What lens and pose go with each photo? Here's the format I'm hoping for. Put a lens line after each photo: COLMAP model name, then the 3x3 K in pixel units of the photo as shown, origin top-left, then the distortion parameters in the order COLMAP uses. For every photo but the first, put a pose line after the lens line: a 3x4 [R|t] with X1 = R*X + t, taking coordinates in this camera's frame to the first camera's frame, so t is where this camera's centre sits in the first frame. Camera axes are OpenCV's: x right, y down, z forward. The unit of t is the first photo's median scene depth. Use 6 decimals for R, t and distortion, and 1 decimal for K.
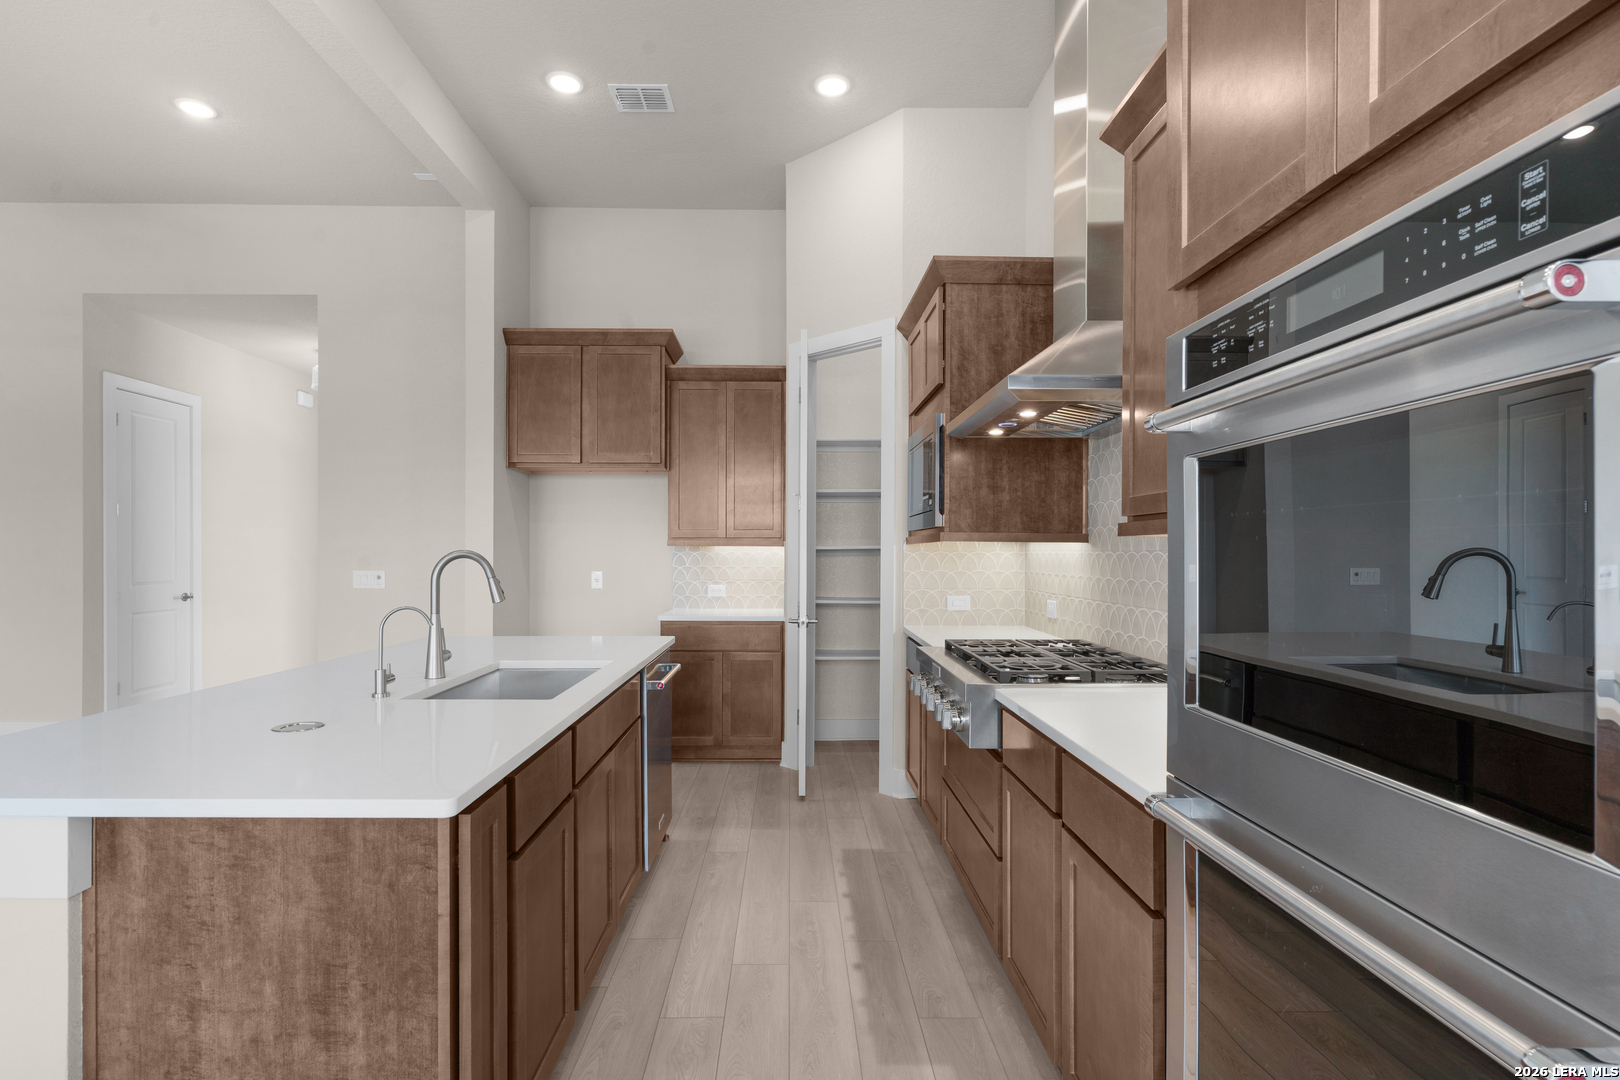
lens RADIAL K [[795.9, 0, 809.8], [0, 795.9, 546.8], [0, 0, 1]] dist [0.002896, -0.000455]
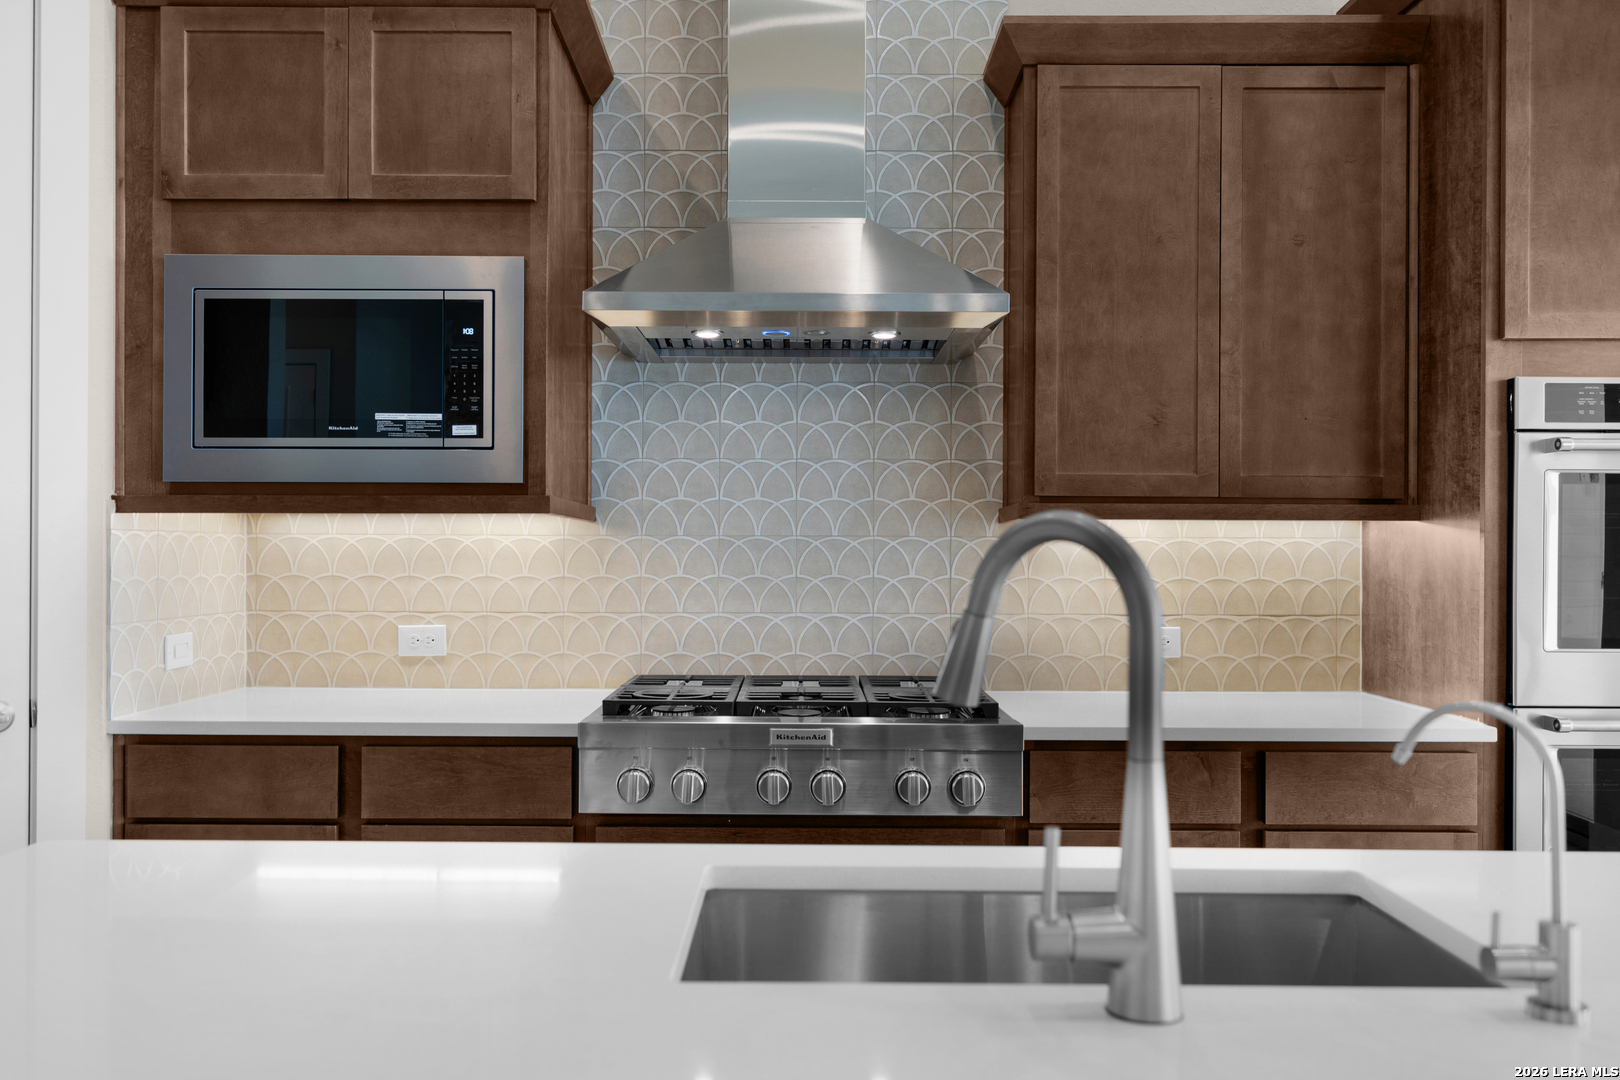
lens RADIAL K [[1309.0, 0, 807.6], [0, 1309.0, 544.8], [0, 0, 1]] dist [0.008779, 0.001991]
pose [[-0.000905, 0.005299, 0.999986, -0.424089], [-0.006208, 0.999967, -0.005304, 0.011201], [-0.999980, -0.006212, -0.000872, 0.500540]]
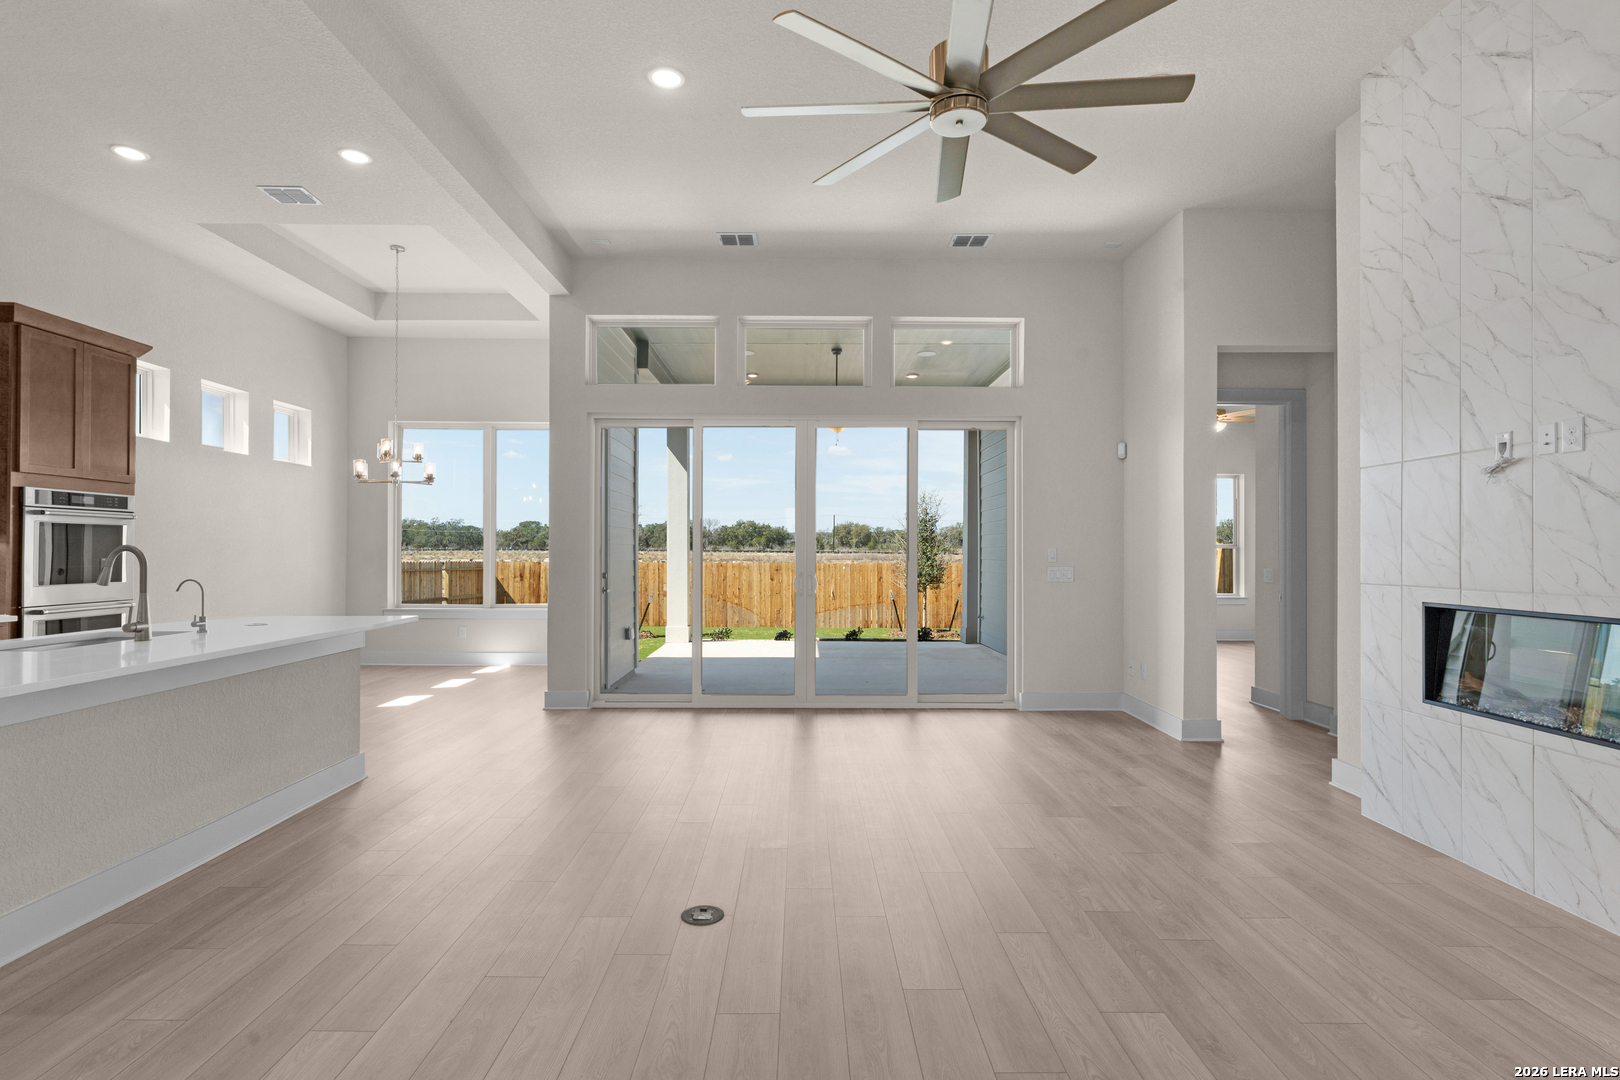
lens RADIAL K [[795.9, 0, 806.8], [0, 795.9, 543.6], [0, 0, 1]] dist [0.002896, -0.000455]
pose [[-0.999997, -0.002393, 0.000110, -0.733829], [-0.002394, 0.999962, -0.008434, 0.007384], [-0.000090, -0.008434, -0.999964, 1.051321]]
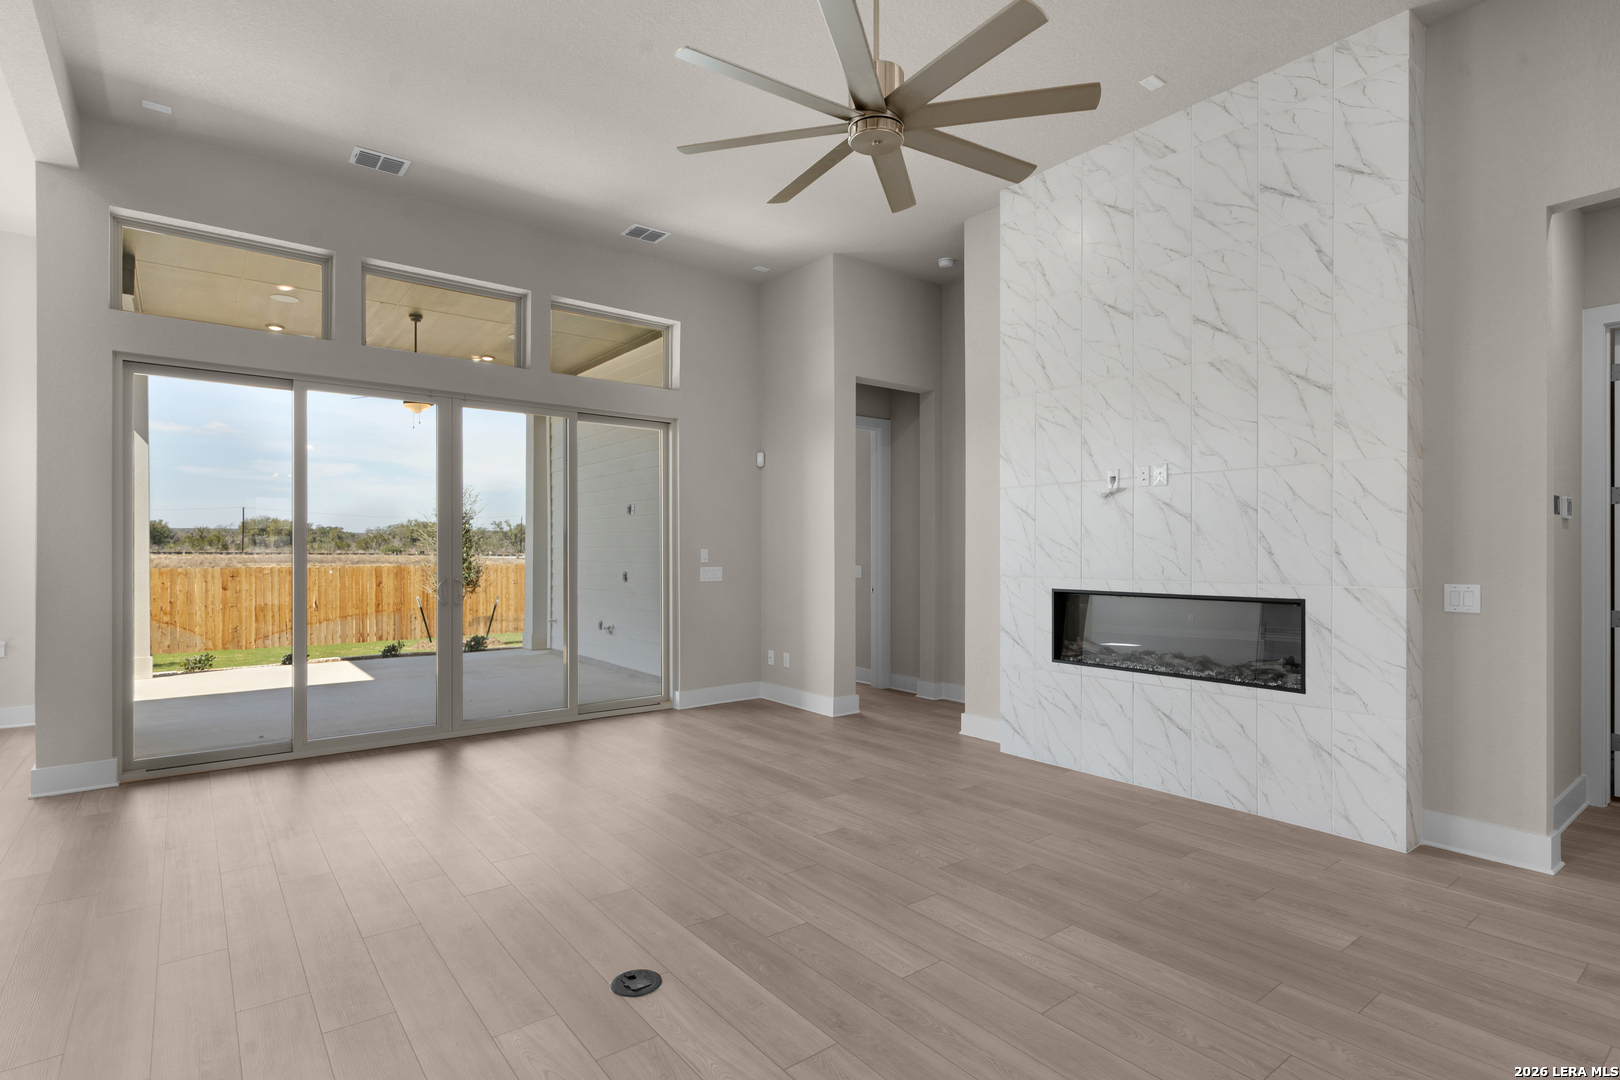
lens RADIAL K [[795.9, 0, 811.2], [0, 795.9, 551.4], [0, 0, 1]] dist [0.002896, -0.000455]
pose [[-0.790096, 0.000694, -0.612982, -0.478808], [0.000315, 1.000000, 0.000726, 0.005803], [0.612983, 0.000380, -0.790096, 0.940340]]
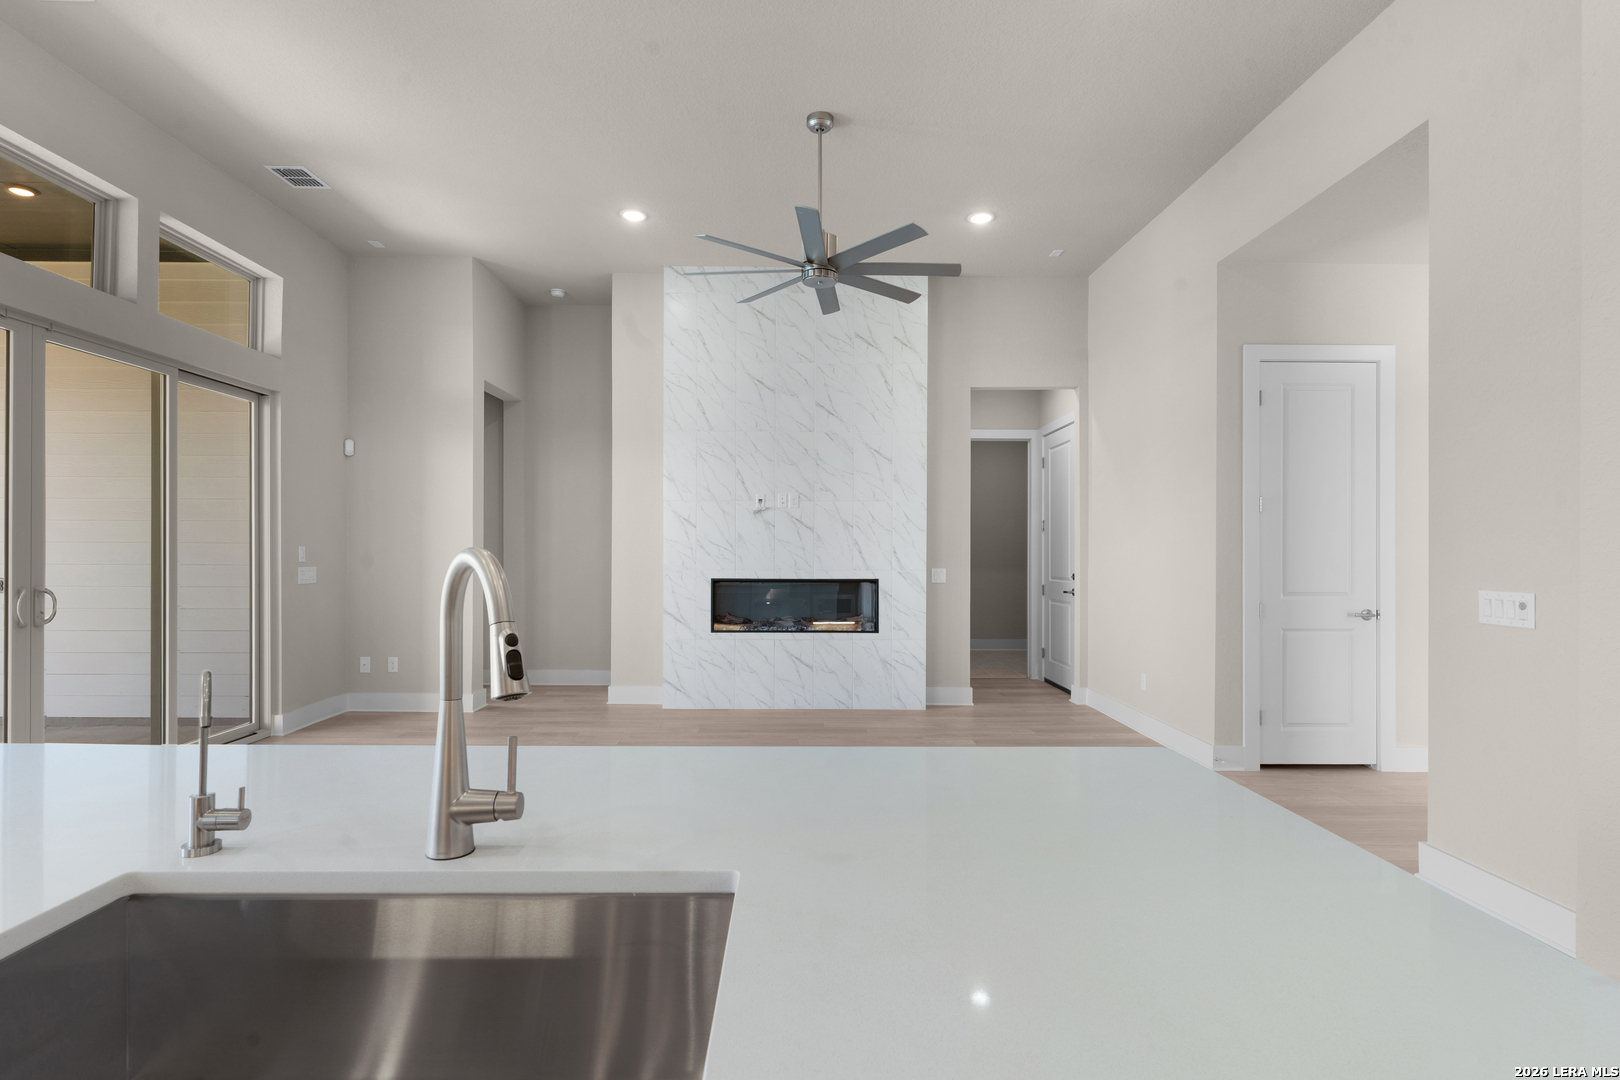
lens RADIAL K [[795.9, 0, 802.5], [0, 795.9, 544.2], [0, 0, 1]] dist [0.002896, -0.000455]
pose [[0.013364, -0.006864, -0.999887, -0.038079], [-0.004763, 0.999965, -0.006928, 0.004604], [0.999899, 0.004855, 0.013330, 0.526564]]
